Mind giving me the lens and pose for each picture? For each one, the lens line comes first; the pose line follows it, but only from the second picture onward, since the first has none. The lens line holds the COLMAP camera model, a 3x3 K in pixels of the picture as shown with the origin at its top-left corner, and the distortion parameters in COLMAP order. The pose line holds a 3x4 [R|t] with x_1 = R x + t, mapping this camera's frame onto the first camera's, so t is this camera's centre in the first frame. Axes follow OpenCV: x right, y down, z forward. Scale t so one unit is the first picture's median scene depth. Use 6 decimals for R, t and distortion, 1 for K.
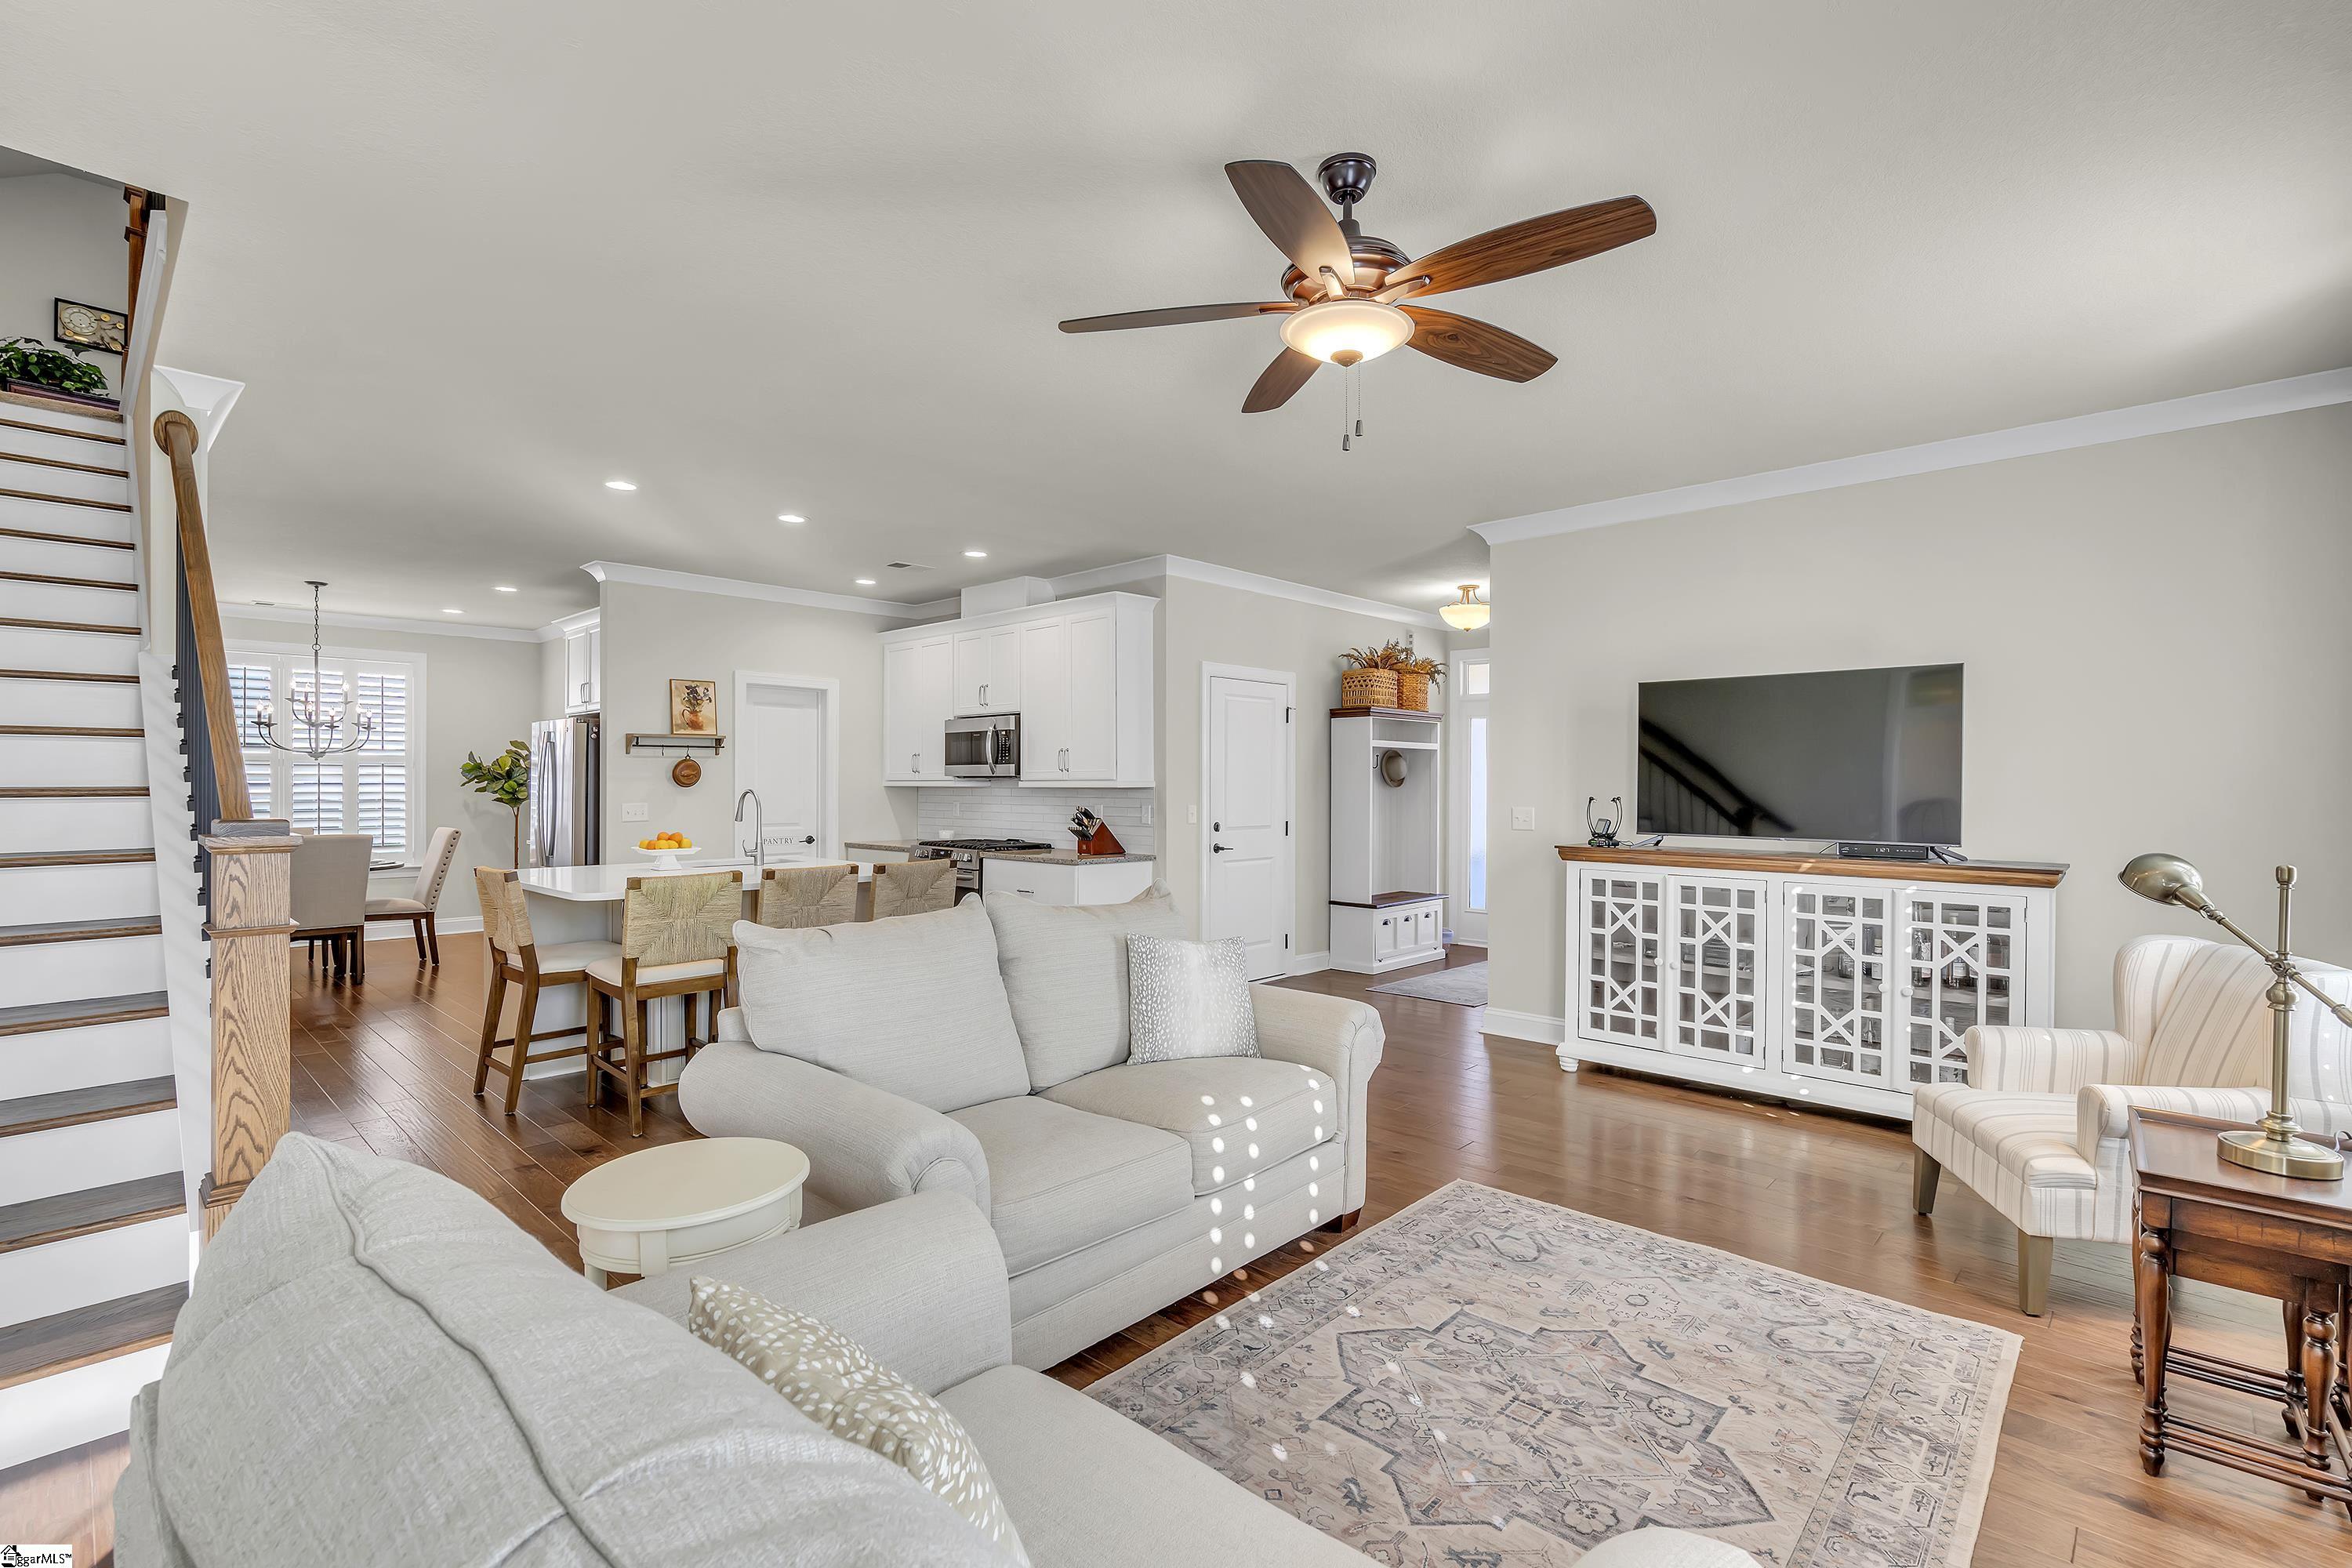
lens RADIAL K [[1058.2, 0, 1168.7], [0, 1058.2, 783.8], [0, 0, 1]] dist [-0.007993, 0.001743]
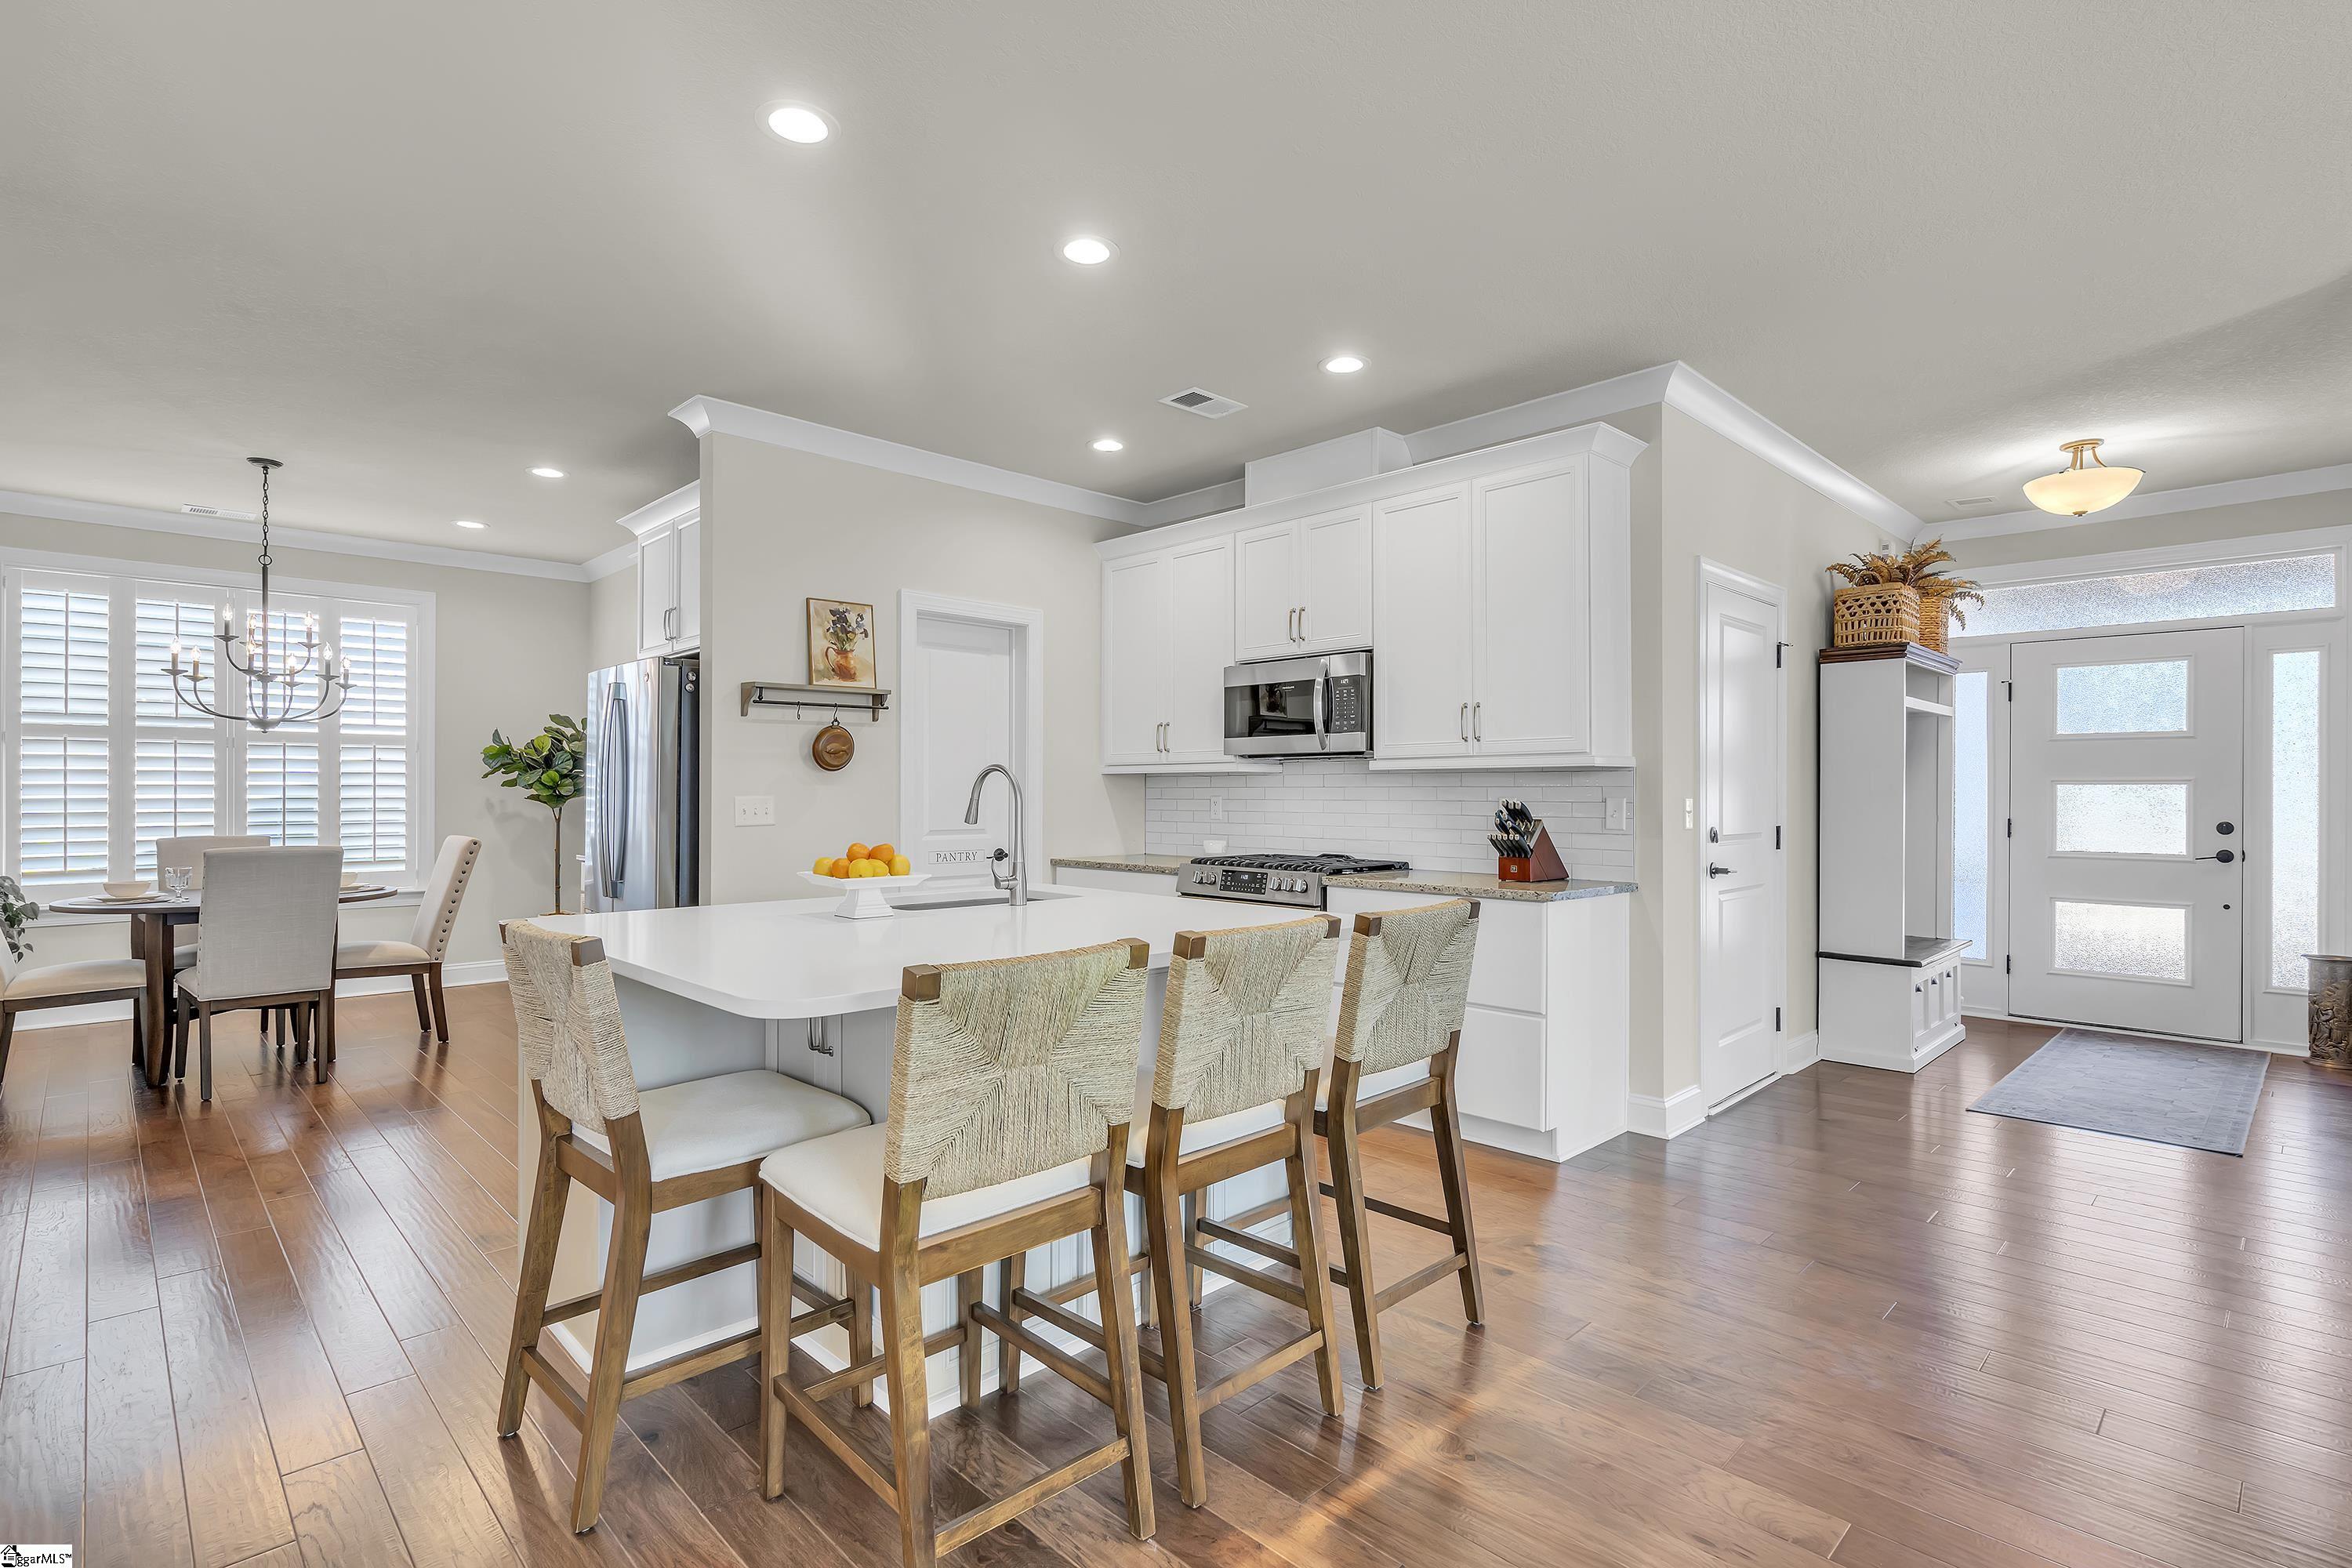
lens RADIAL K [[1112.2, 0, 1166.5], [0, 1112.2, 790.8], [0, 0, 1]] dist [0.000602, -0.001033]
pose [[0.999081, -0.000789, -0.042848, -0.333763], [0.000751, 0.999999, -0.000906, 0.022742], [0.042849, 0.000873, 0.999081, 0.506953]]
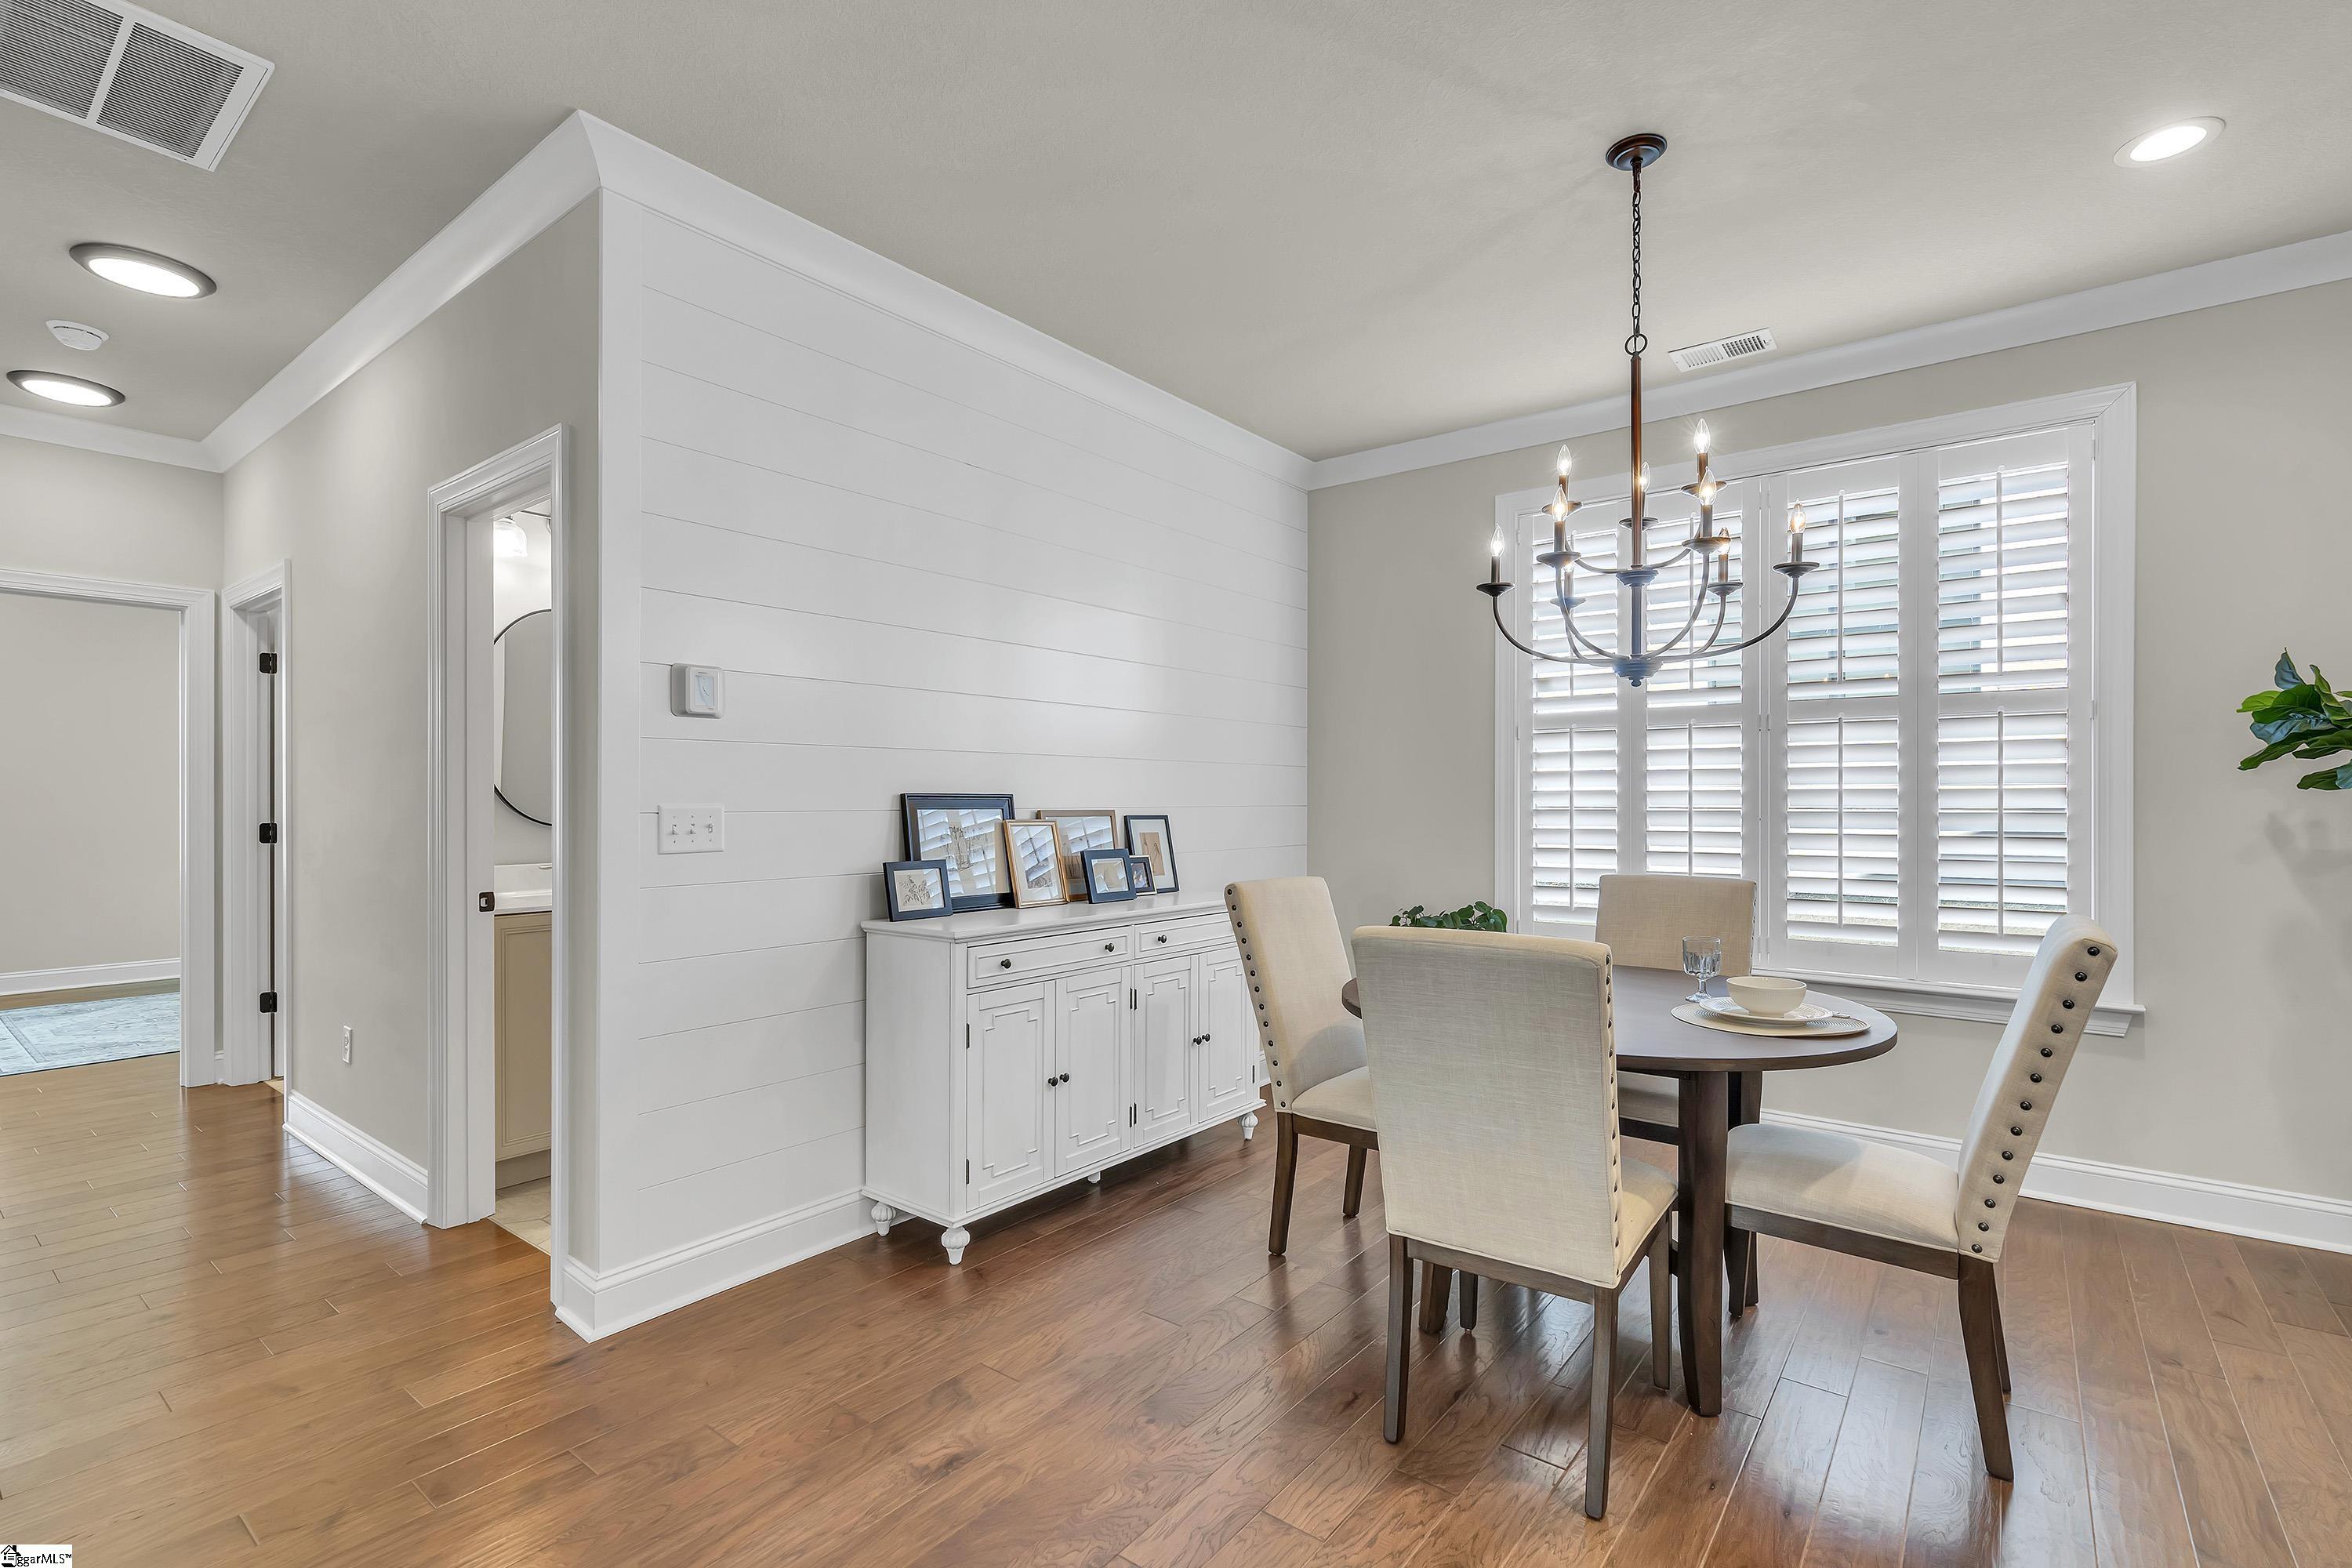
lens RADIAL K [[1075.6, 0, 1133.3], [0, 1075.6, 790.8], [0, 0, 1]] dist [-0.012308, 0.003407]
pose [[0.055554, -0.007620, -0.998427, -0.720952], [0.001903, 0.999970, -0.007526, 0.019692], [0.998454, -0.001482, 0.055567, 1.250642]]
